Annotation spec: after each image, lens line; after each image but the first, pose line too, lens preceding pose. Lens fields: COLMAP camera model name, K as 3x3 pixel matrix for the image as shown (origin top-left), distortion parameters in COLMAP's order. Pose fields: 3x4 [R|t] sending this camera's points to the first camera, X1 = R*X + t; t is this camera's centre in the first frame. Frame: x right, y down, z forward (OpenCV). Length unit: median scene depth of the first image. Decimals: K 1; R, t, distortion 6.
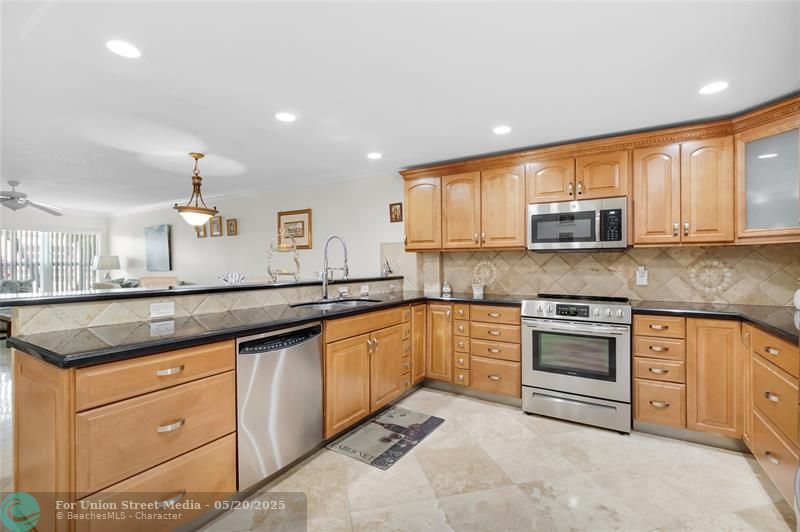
lens RADIAL K [[358.1, 0, 404.6], [0, 358.1, 262.7], [0, 0, 1]] dist [-0.000748, -0.003024]
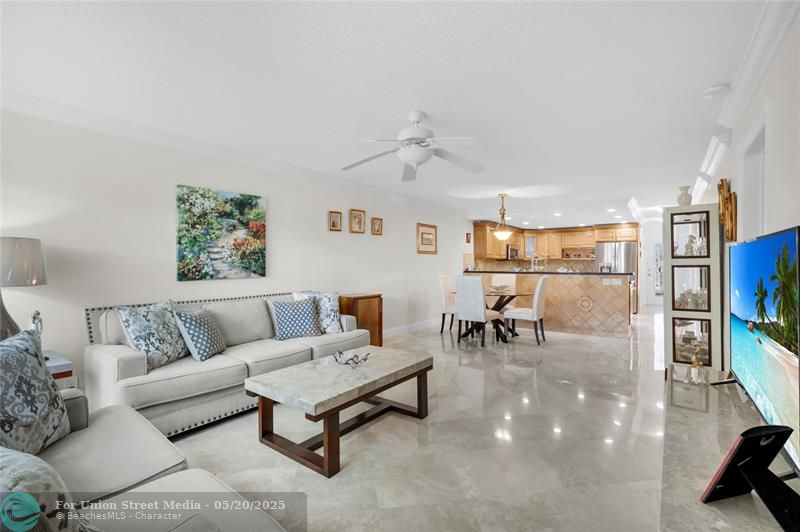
lens RADIAL K [[358.1, 0, 406.3], [0, 358.1, 261.0], [0, 0, 1]] dist [-0.000748, -0.003024]
pose [[0.091572, 0.009359, 0.995754, -2.682934], [-0.001813, 0.999956, -0.009231, 0.003255], [-0.995797, -0.000960, 0.091585, 1.571641]]
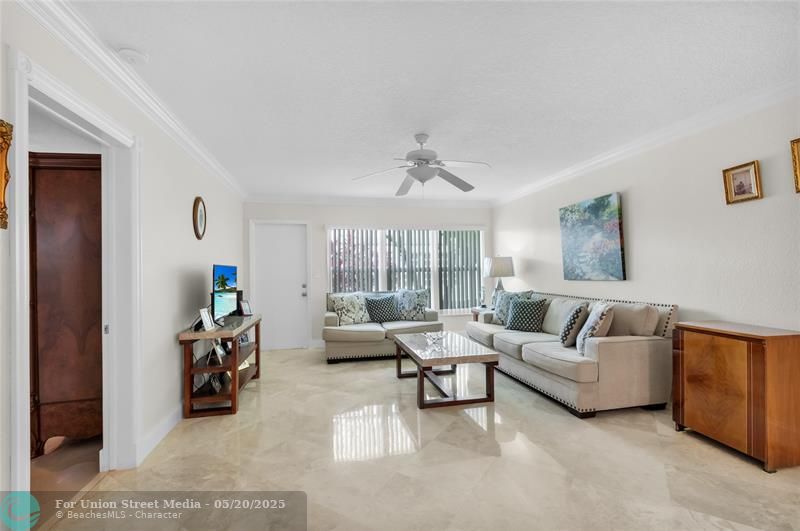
lens RADIAL K [[358.1, 0, 405.7], [0, 358.1, 265.3], [0, 0, 1]] dist [-0.000748, -0.003024]
pose [[0.697948, -0.015842, -0.715974, -1.104288], [0.012611, 0.999872, -0.009831, 0.002957], [0.716038, -0.002168, 0.698058, 0.894209]]
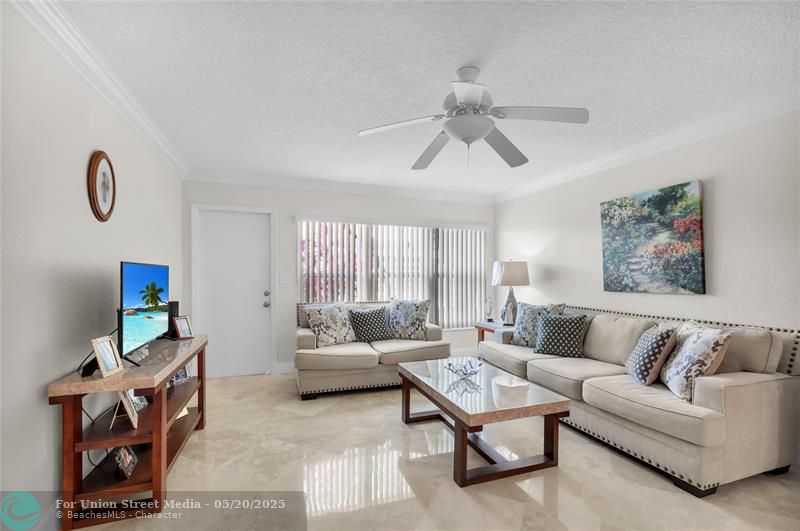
lens RADIAL K [[358.1, 0, 407.8], [0, 358.1, 279.6], [0, 0, 1]] dist [-0.000748, -0.003024]
pose [[0.780232, 0.015021, -0.625310, -1.457716], [-0.005627, 0.999840, 0.016998, 0.001116], [0.625465, -0.009744, 0.780191, 1.043926]]
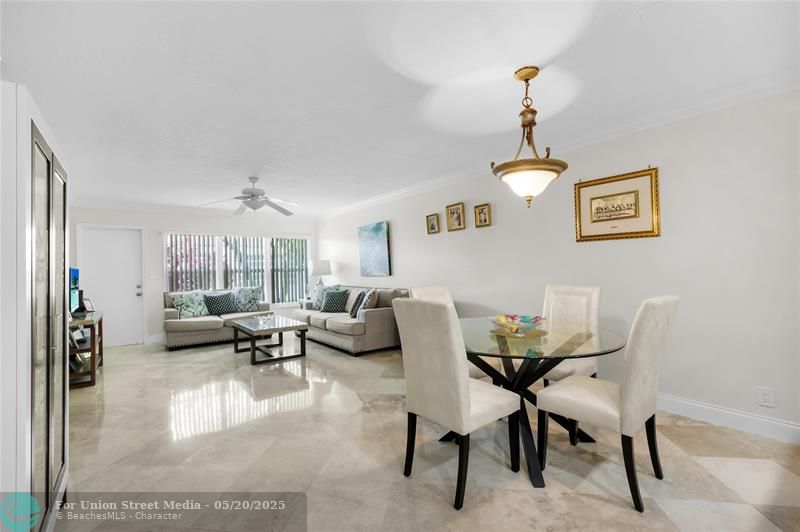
lens RADIAL K [[358.1, 0, 404.1], [0, 358.1, 264.5], [0, 0, 1]] dist [-0.000748, -0.003024]
pose [[0.931329, -0.020474, -0.363604, -0.692917], [0.019153, 0.999790, -0.007238, 0.004995], [0.363676, -0.000223, 0.931526, 0.493737]]
